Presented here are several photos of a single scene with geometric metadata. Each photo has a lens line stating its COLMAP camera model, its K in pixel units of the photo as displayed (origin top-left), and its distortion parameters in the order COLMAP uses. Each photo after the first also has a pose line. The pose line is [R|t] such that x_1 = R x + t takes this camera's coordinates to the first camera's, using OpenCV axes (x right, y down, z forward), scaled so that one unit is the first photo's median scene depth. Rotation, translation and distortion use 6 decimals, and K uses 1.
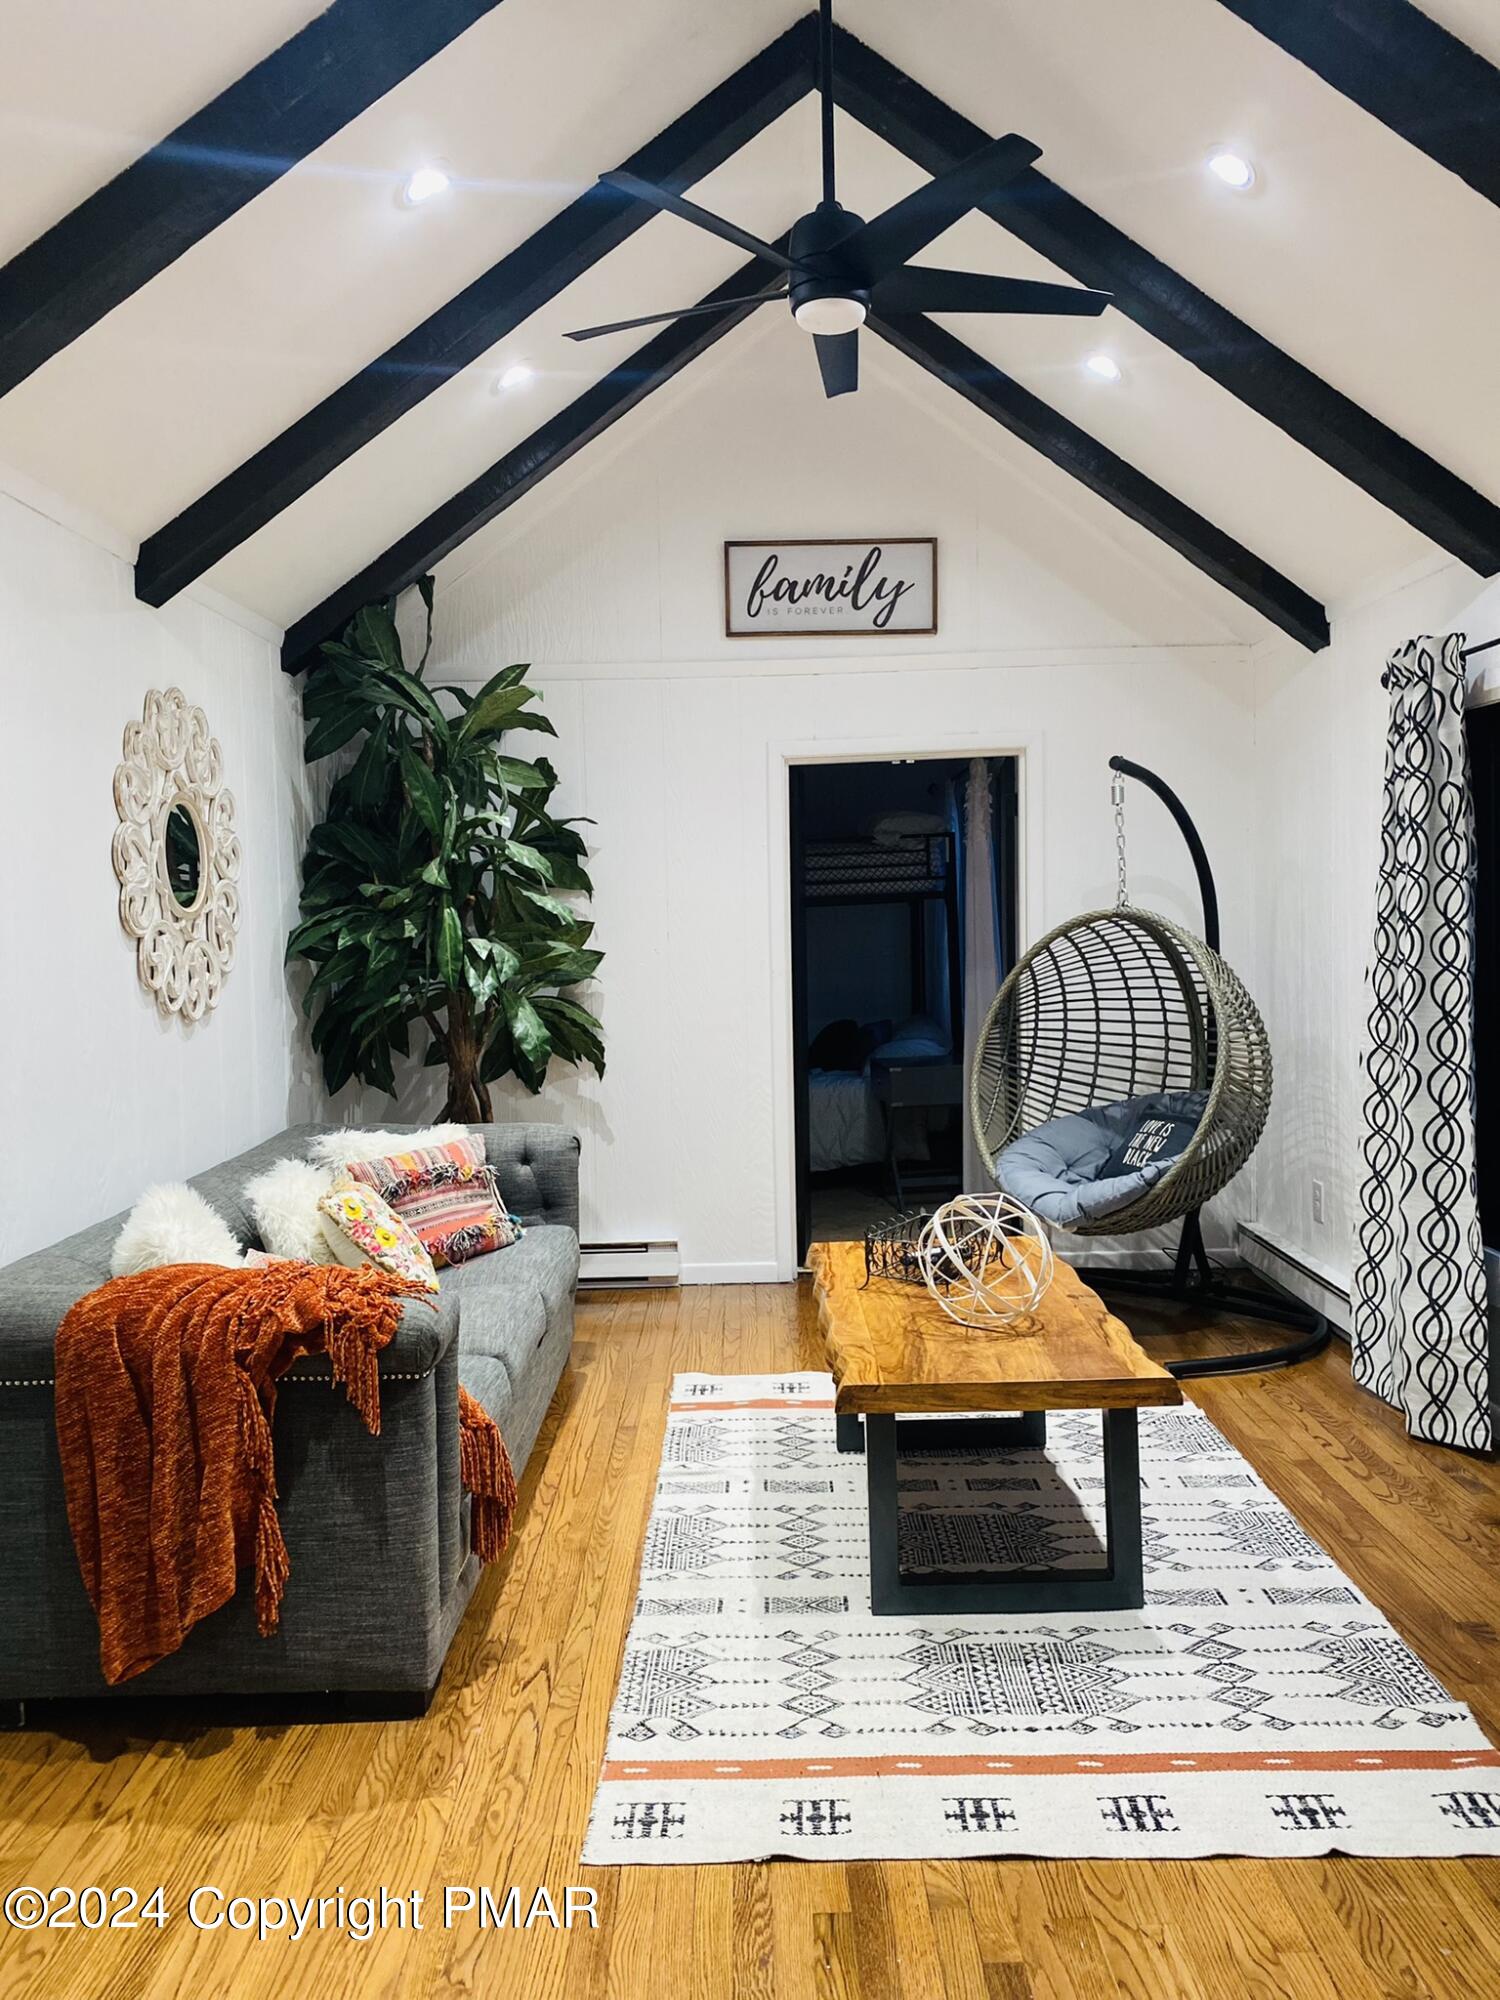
lens RADIAL K [[1515.9, 0, 756.1], [0, 1515.9, 998.7], [0, 0, 1]] dist [0.045415, -0.061962]
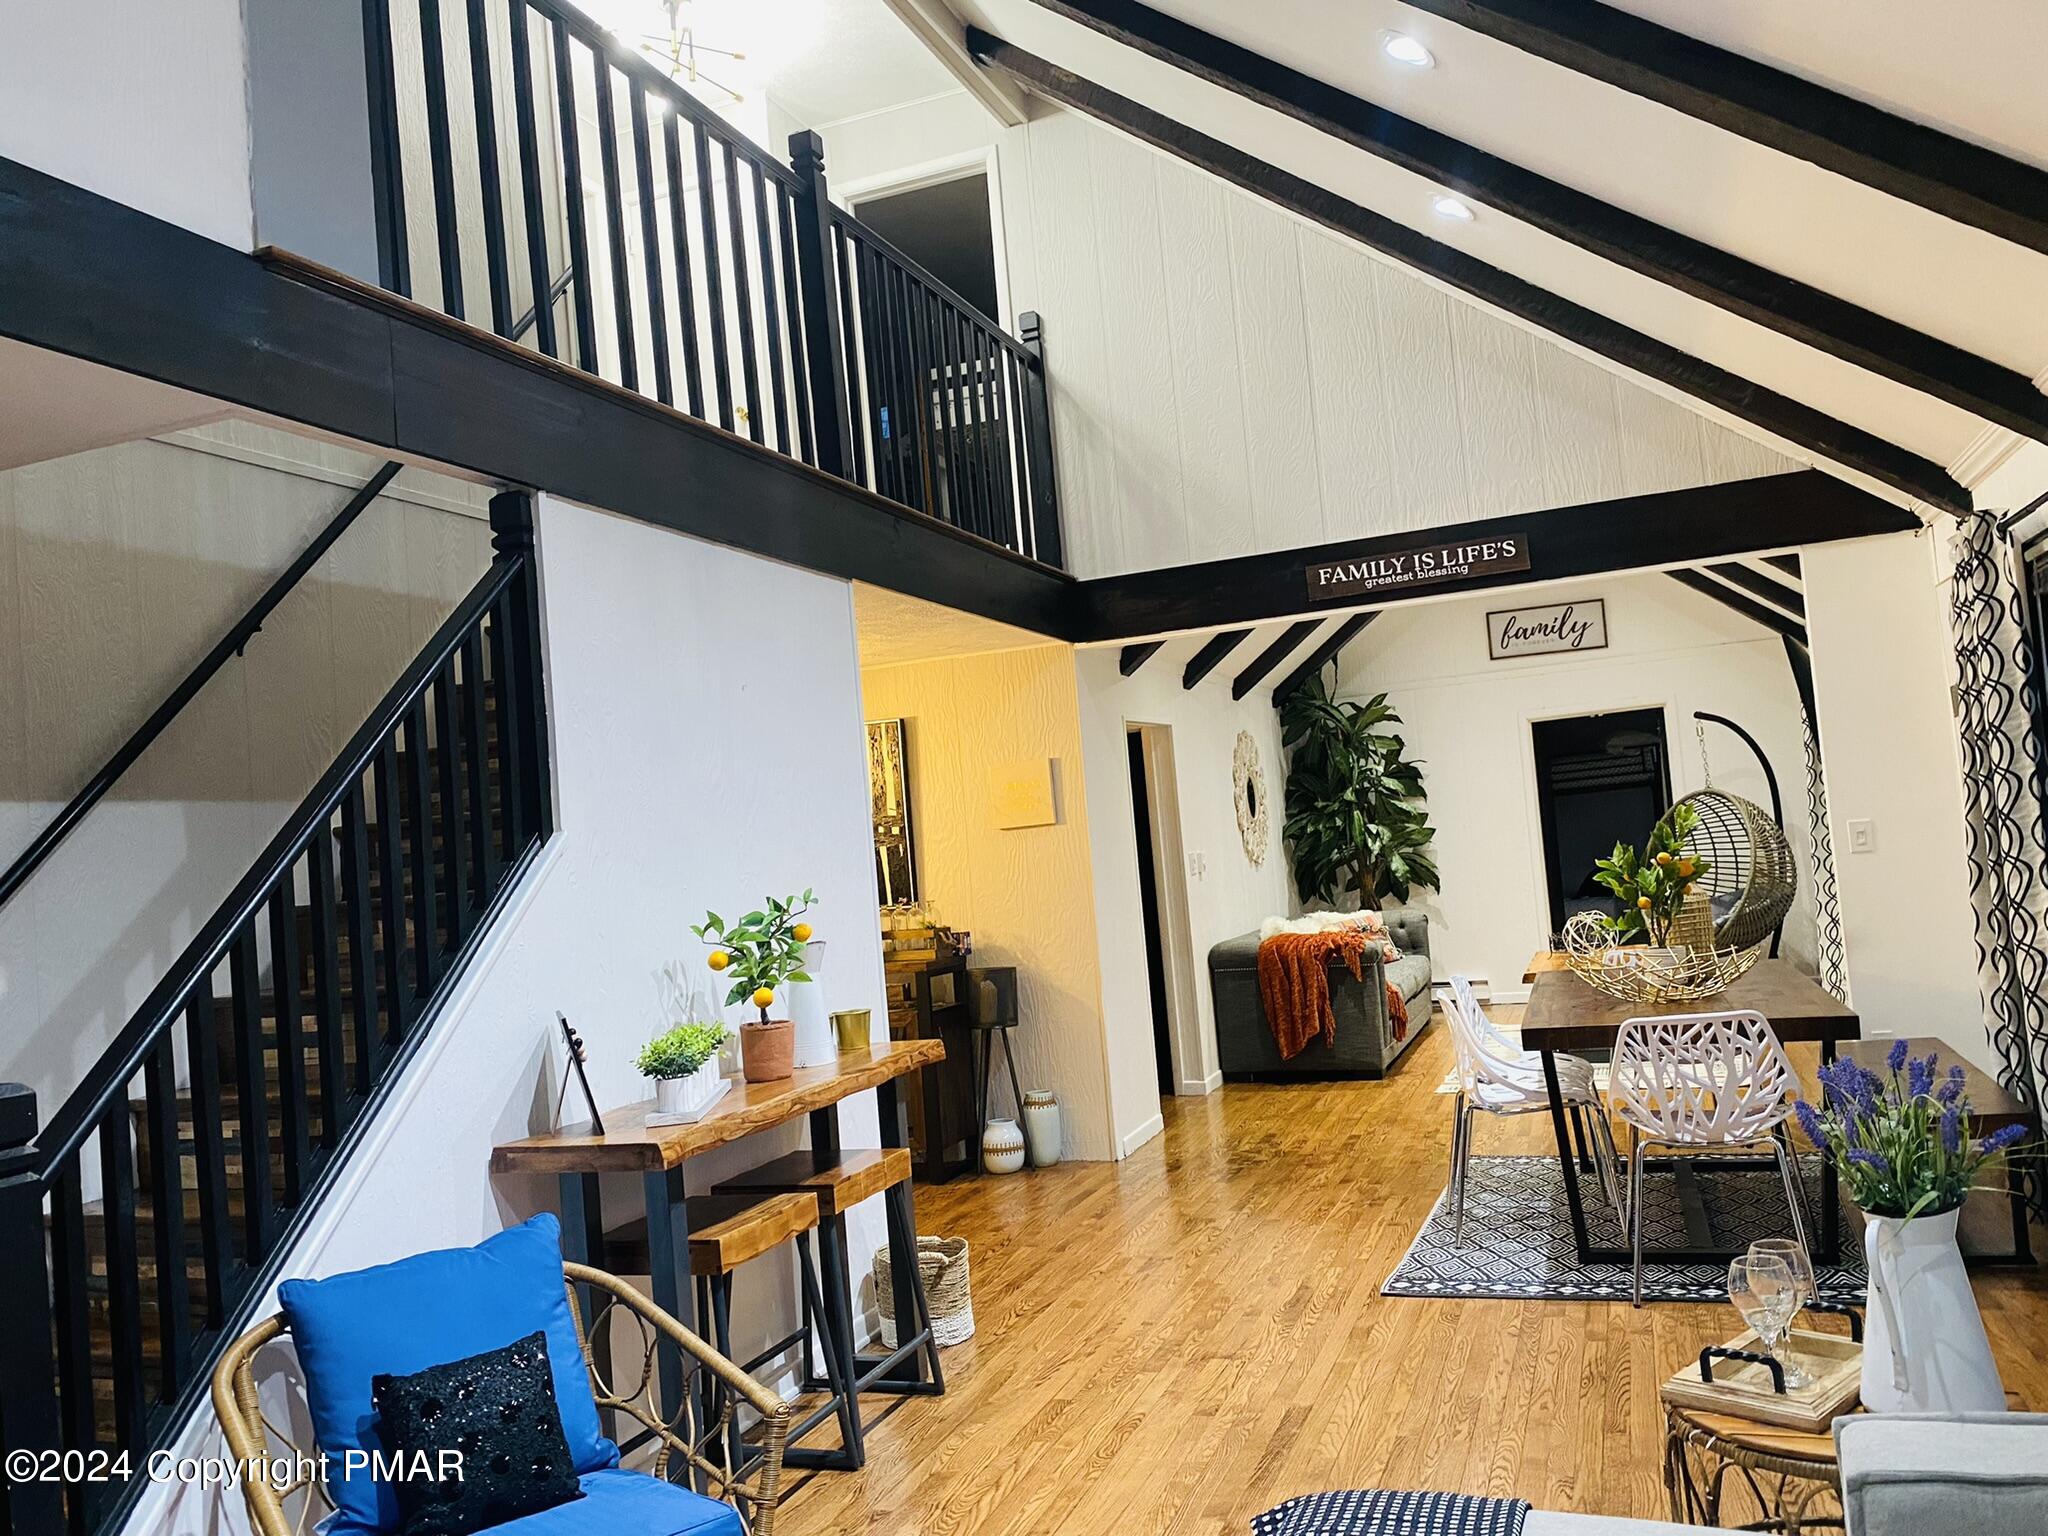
lens RADIAL K [[1552.3, 0, 1037.8], [0, 1552.3, 769.5], [0, 0, 1]] dist [0.045415, -0.061962]
pose [[0.930981, -0.073101, -0.357673, 0.159781], [0.043859, 0.995047, -0.089209, 0.054929], [0.362423, 0.067364, 0.929576, -1.153364]]
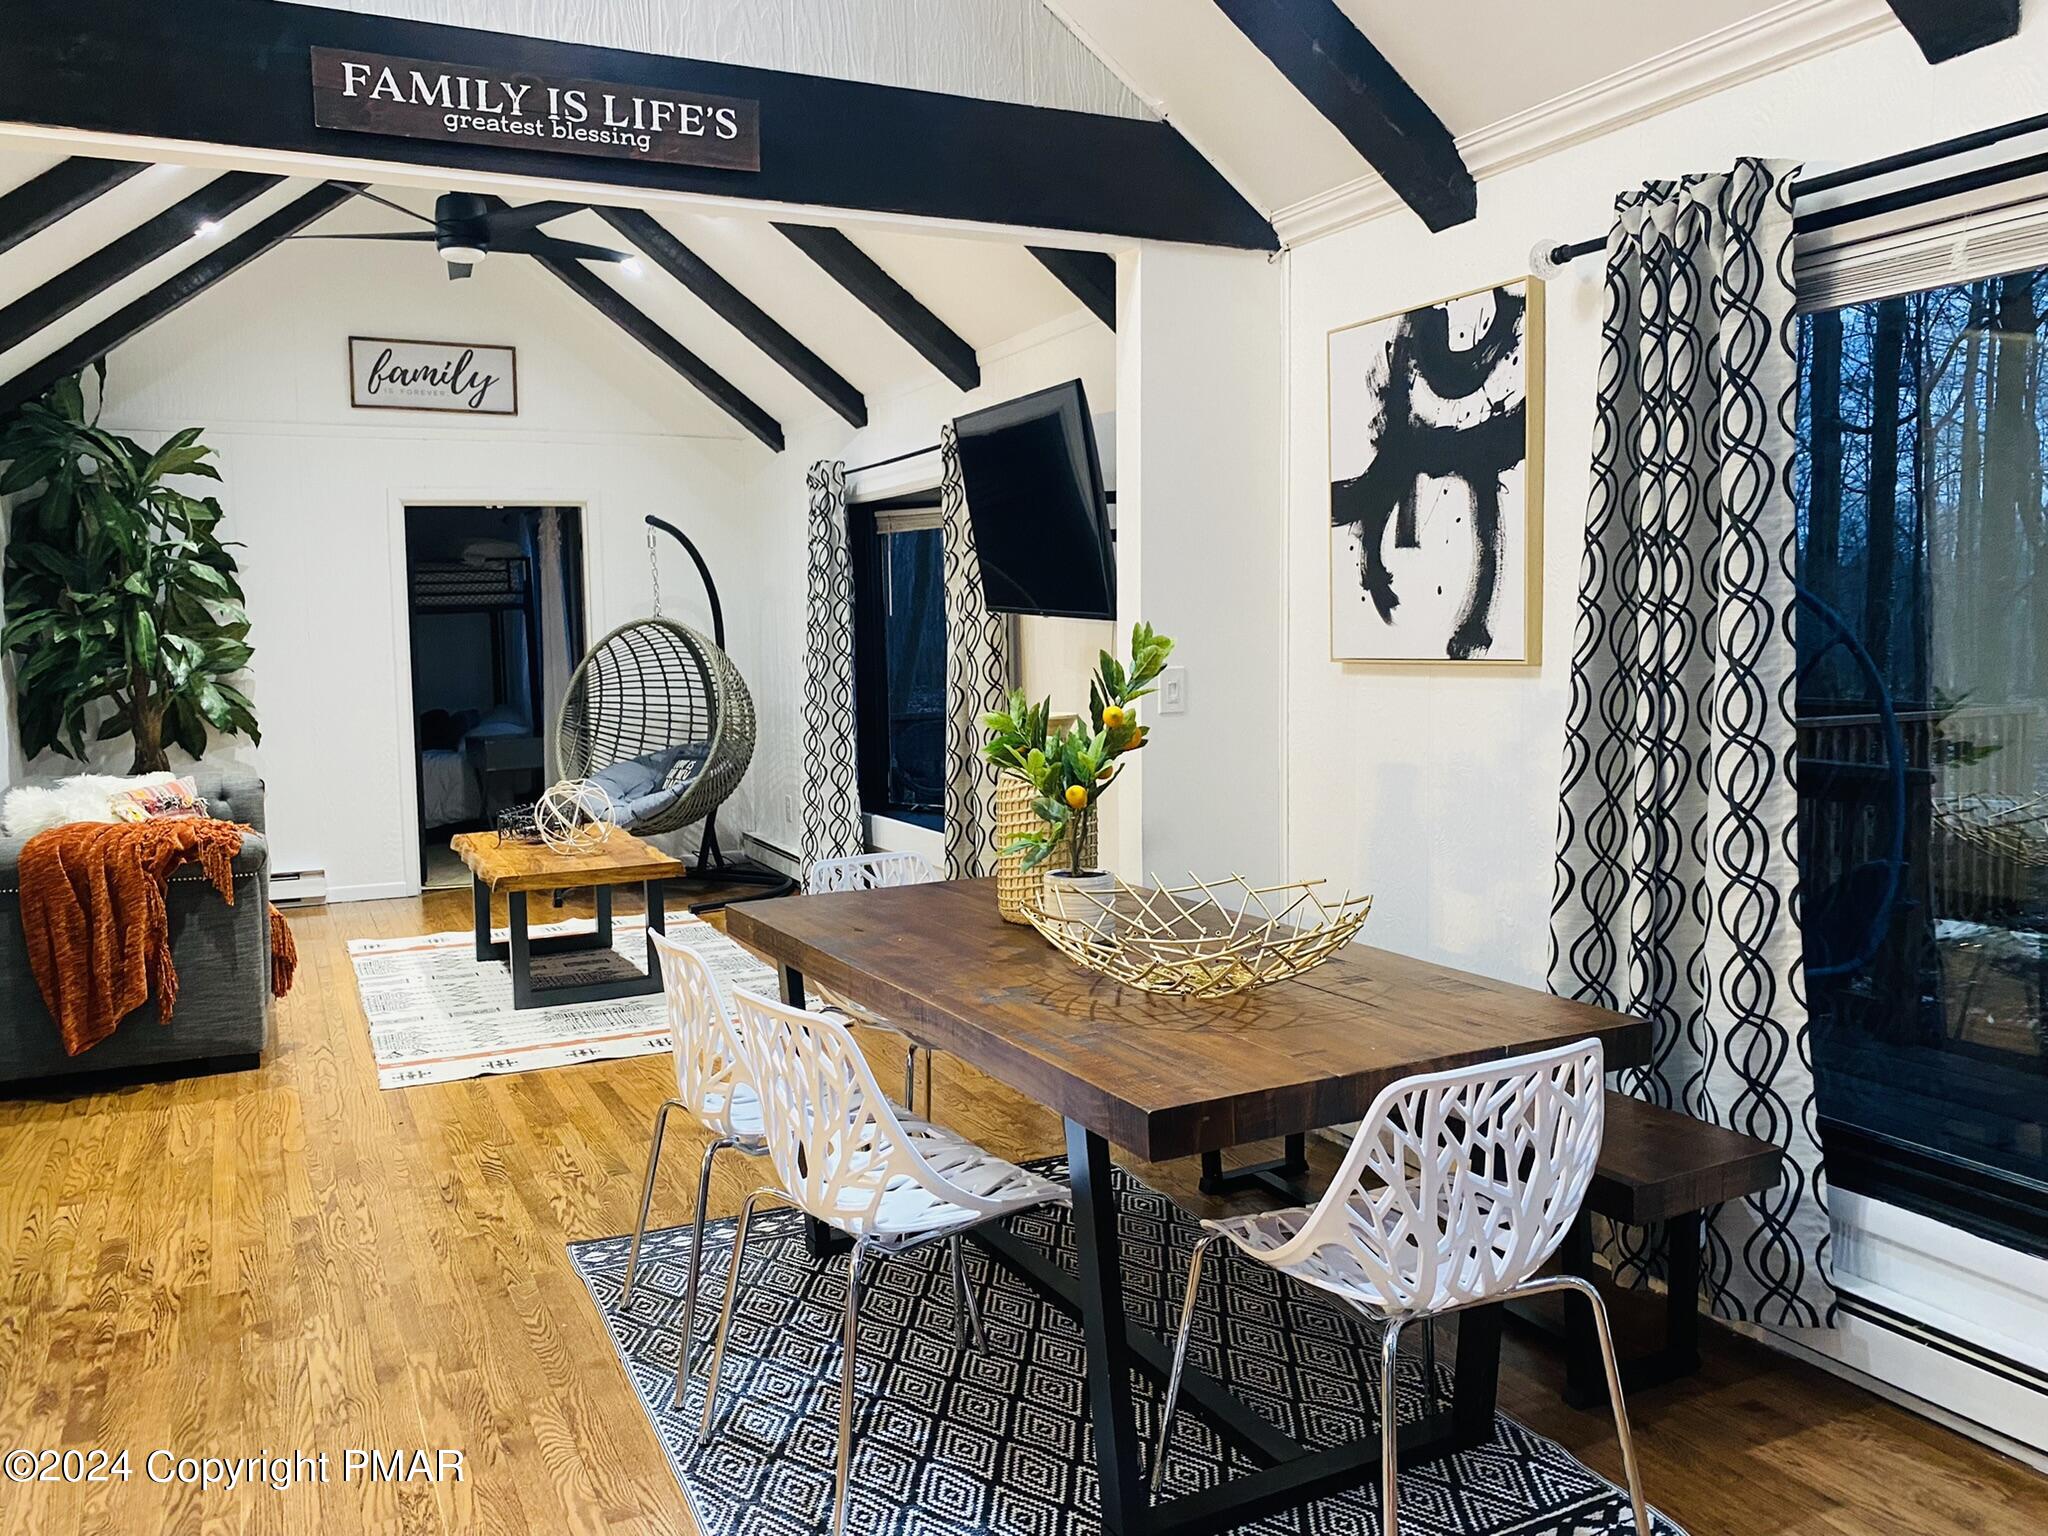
lens RADIAL K [[1552.3, 0, 1014.8], [0, 1552.3, 760.2], [0, 0, 1]] dist [0.045415, -0.061962]
pose [[0.902530, -0.030360, 0.429556, -0.103470], [0.017628, 0.999280, 0.033587, 0.035493], [-0.430267, -0.022741, 0.902415, -0.536317]]
